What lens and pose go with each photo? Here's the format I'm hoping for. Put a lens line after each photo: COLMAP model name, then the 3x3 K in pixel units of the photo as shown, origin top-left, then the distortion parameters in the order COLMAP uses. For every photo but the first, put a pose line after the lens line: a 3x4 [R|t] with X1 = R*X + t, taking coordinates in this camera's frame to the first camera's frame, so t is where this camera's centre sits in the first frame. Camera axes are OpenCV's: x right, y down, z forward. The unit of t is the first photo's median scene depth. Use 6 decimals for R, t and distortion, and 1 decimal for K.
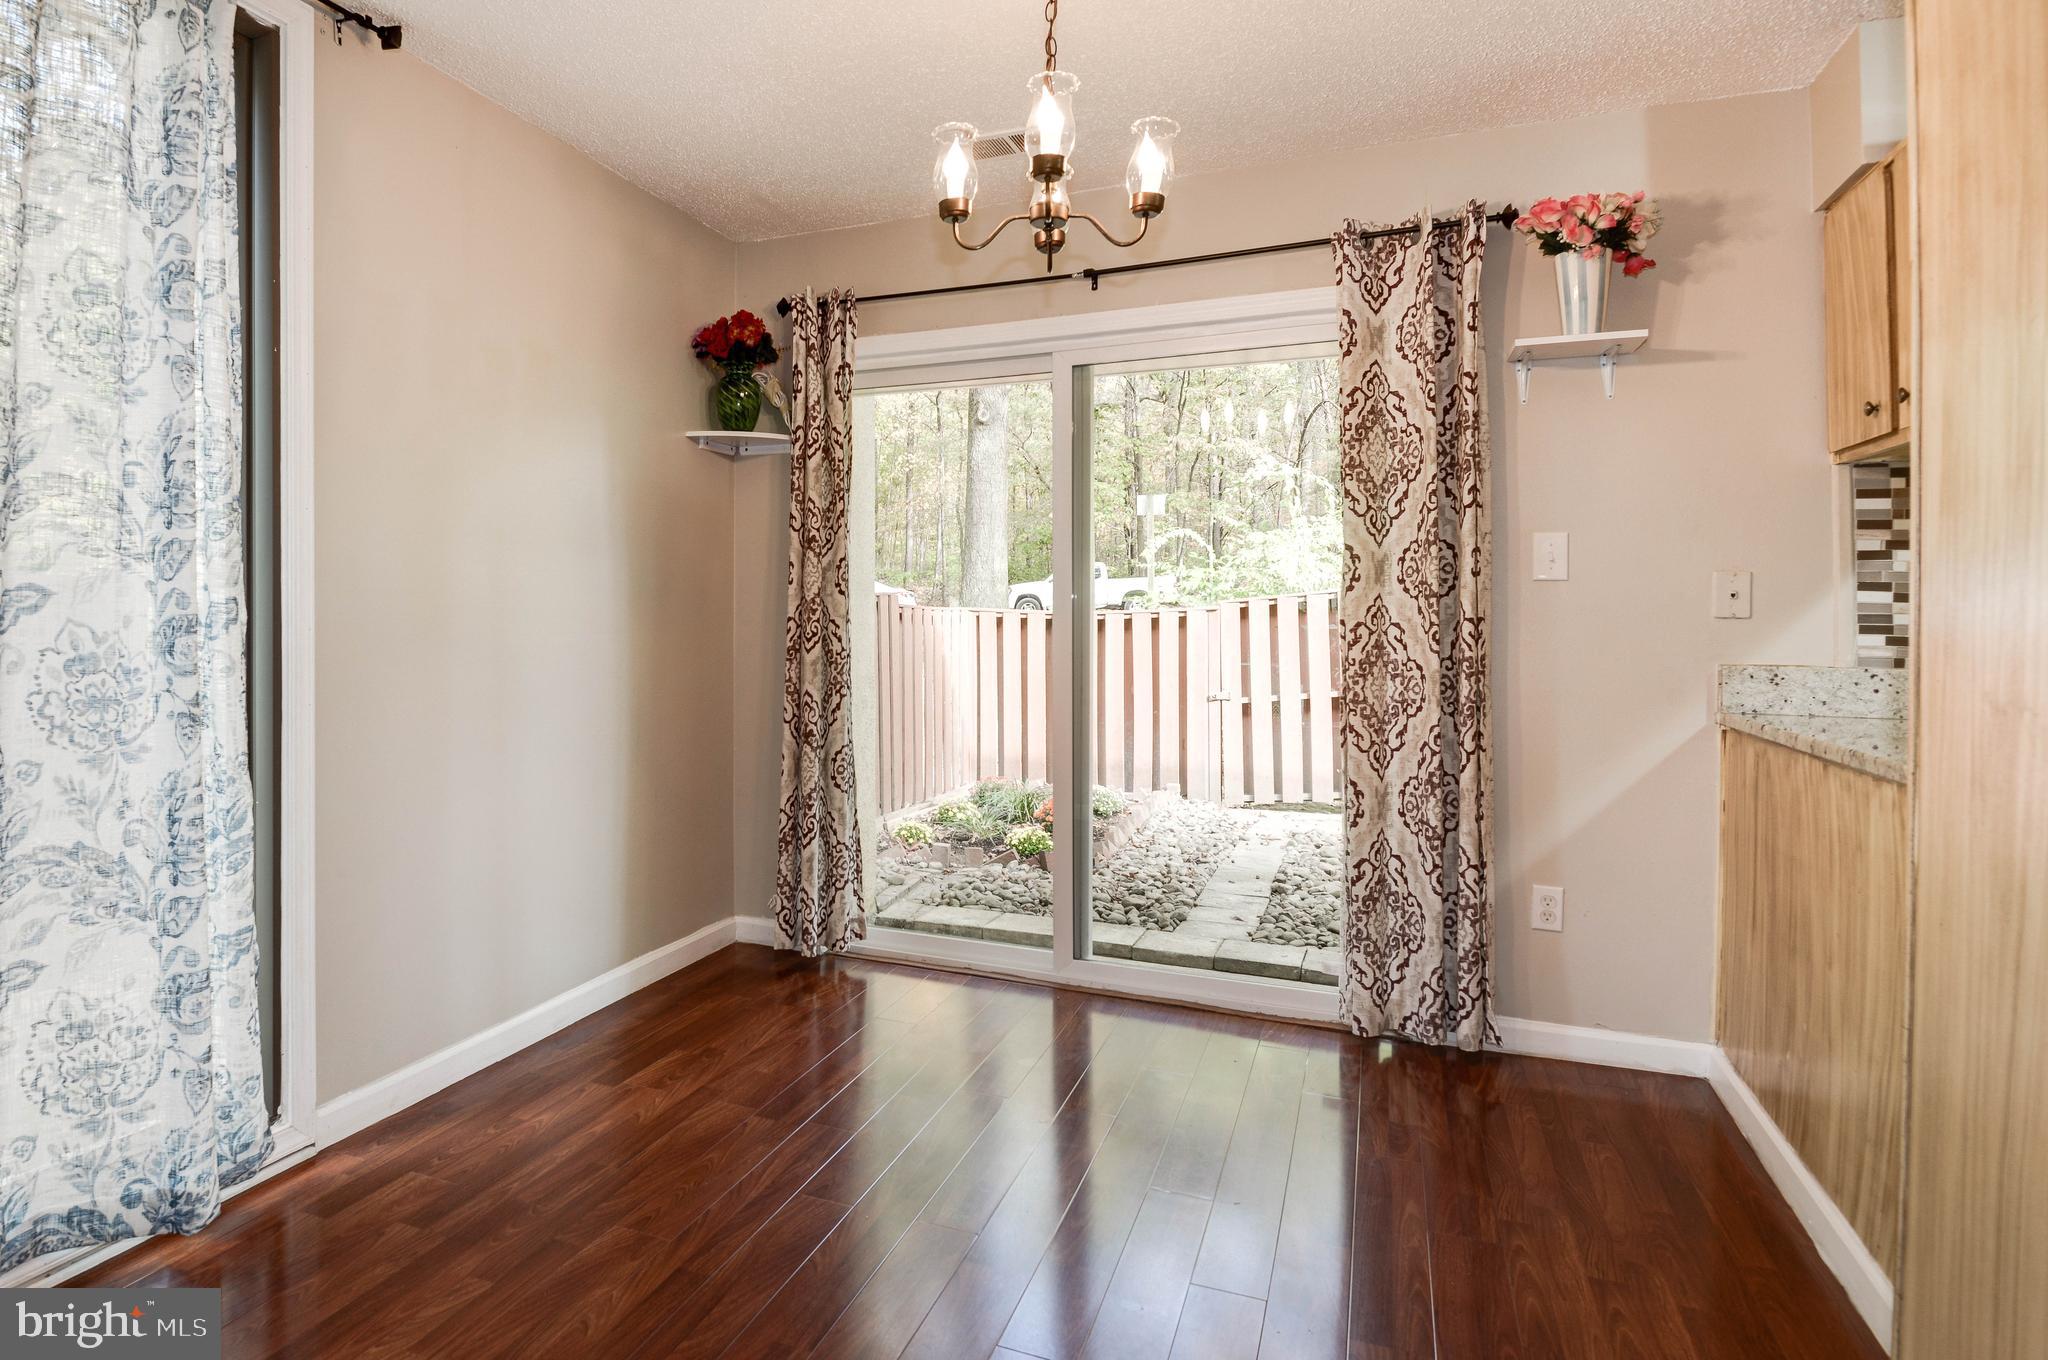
lens RADIAL K [[1149.9, 0, 871.9], [0, 1149.9, 617.7], [0, 0, 1]] dist [0.000325, -0.016023]
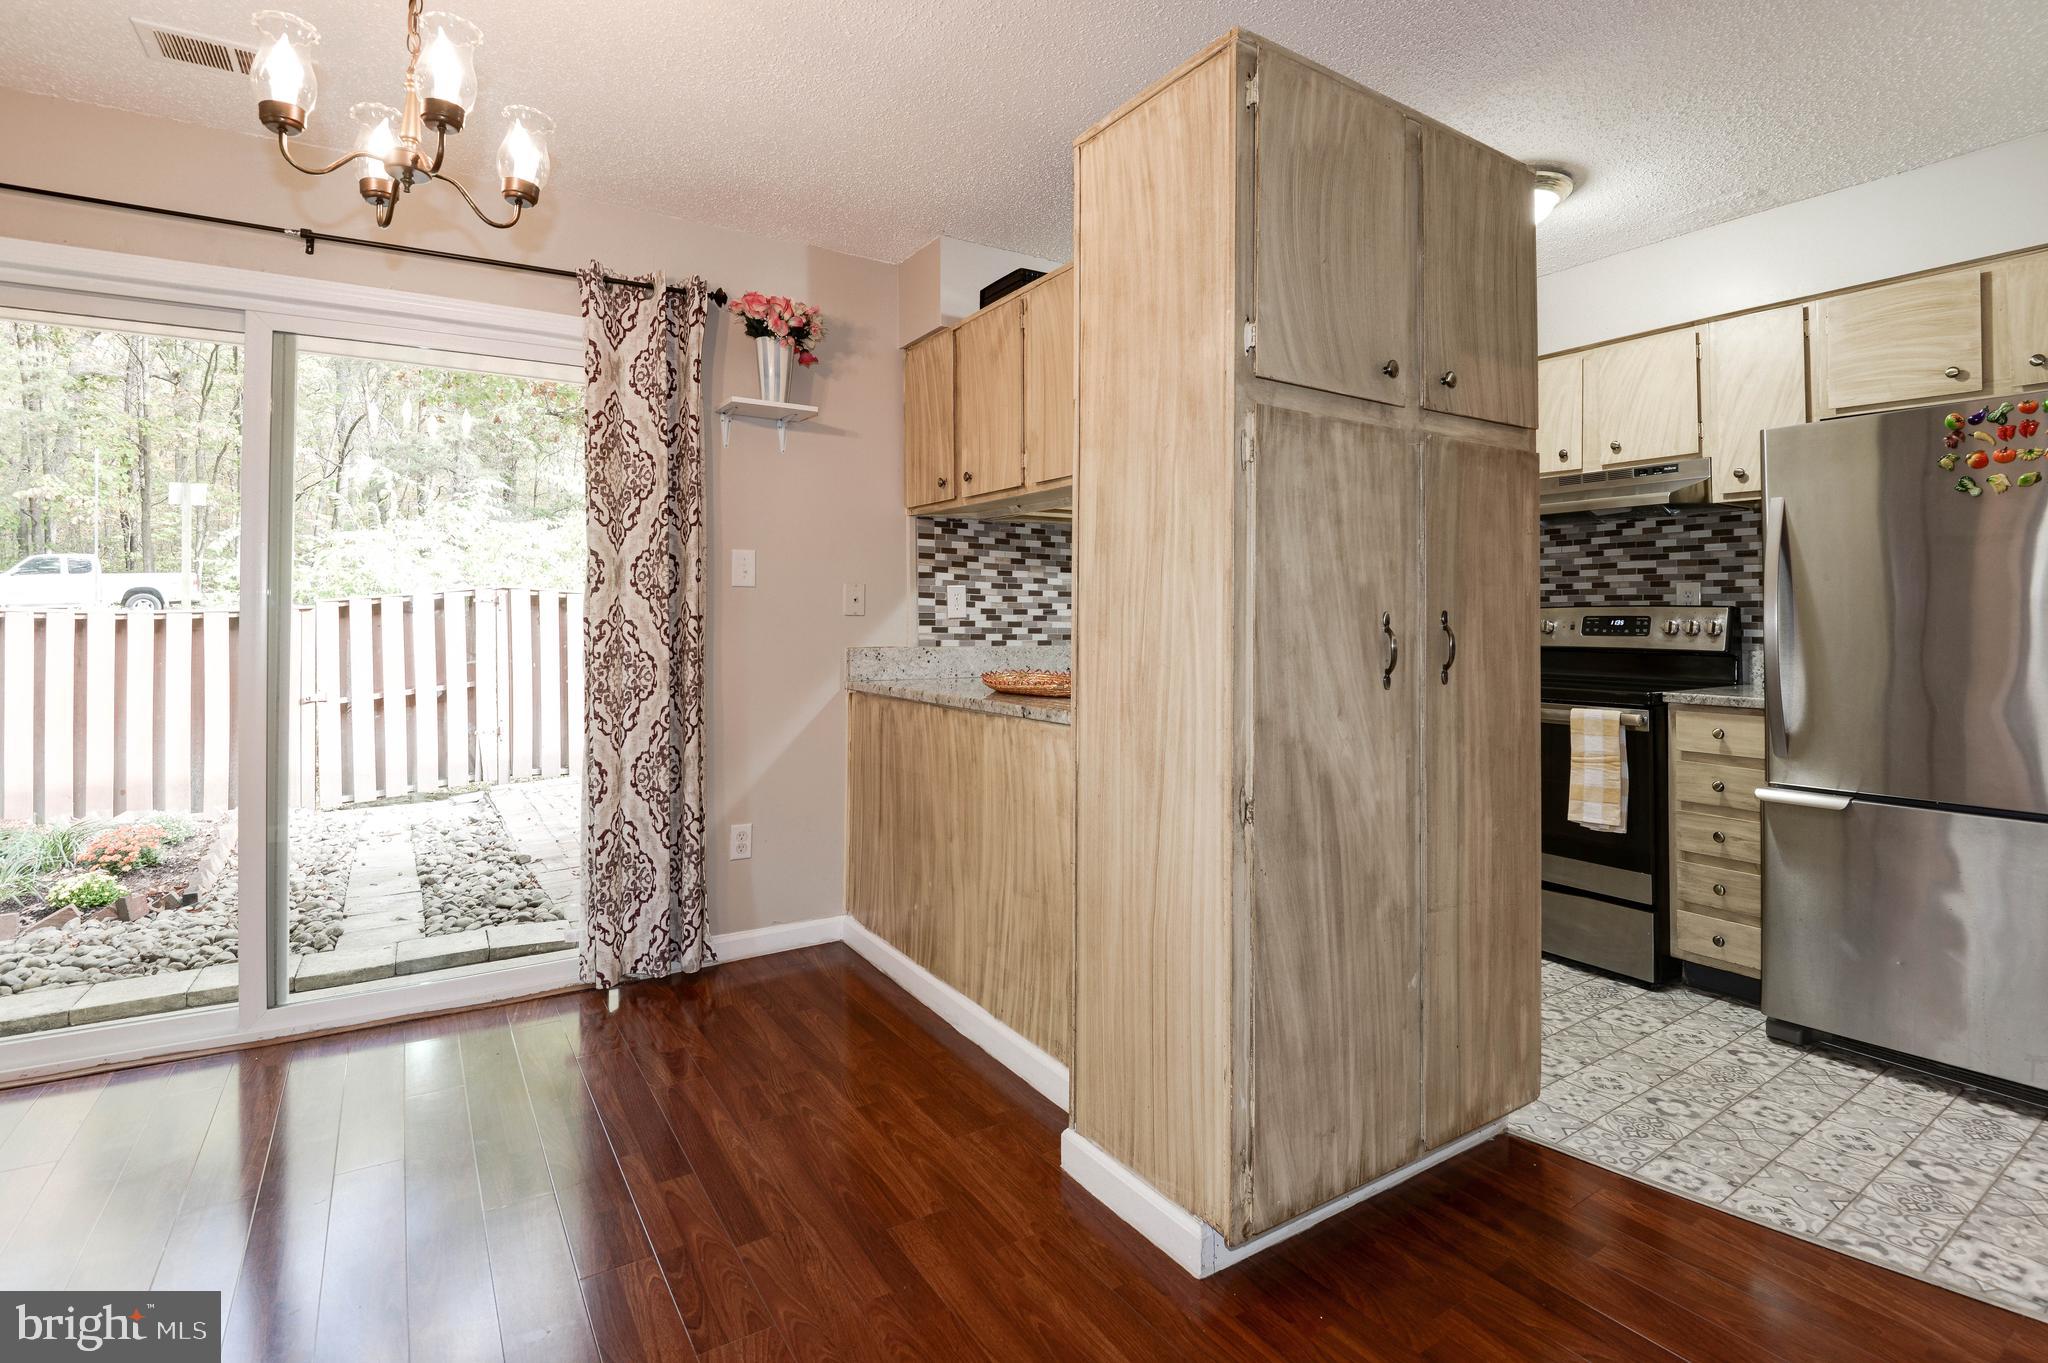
lens RADIAL K [[972.5, 0, 1030.6], [0, 972.5, 600.1], [0, 0, 1]] dist [0.013375, -0.017793]
pose [[0.547572, 0.010822, 0.836688, -0.148277], [0.002508, 0.999891, -0.014575, -0.000446], [-0.836755, 0.010080, 0.547485, 0.128264]]
